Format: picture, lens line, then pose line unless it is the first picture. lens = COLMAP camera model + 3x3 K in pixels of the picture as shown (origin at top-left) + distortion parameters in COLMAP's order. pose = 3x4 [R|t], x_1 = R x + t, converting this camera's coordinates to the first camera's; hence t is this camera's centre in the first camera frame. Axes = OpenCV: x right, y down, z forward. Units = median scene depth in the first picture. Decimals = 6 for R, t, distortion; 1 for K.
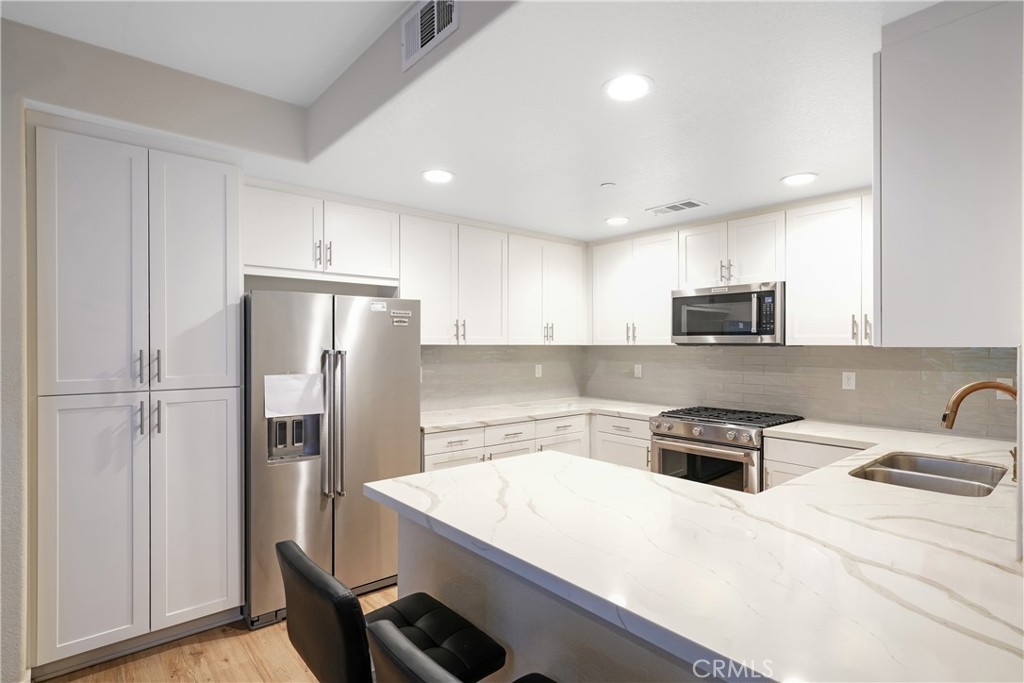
lens RADIAL K [[500.6, 0, 505.6], [0, 500.6, 343.9], [0, 0, 1]] dist [-0.000484, 0.001678]
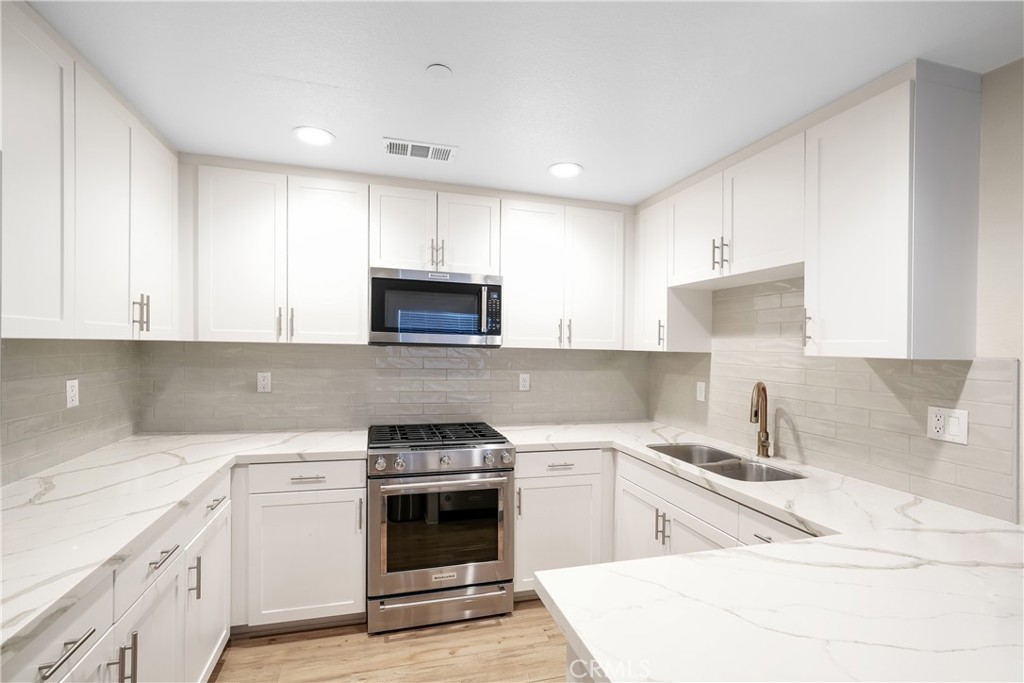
lens RADIAL K [[500.6, 0, 514.4], [0, 500.6, 348.0], [0, 0, 1]] dist [-0.000484, 0.001678]
pose [[0.410328, 0.006899, 0.911912, -0.171514], [-0.024510, 0.999694, 0.003465, -0.000049], [-0.911609, -0.023773, 0.410371, 0.402277]]
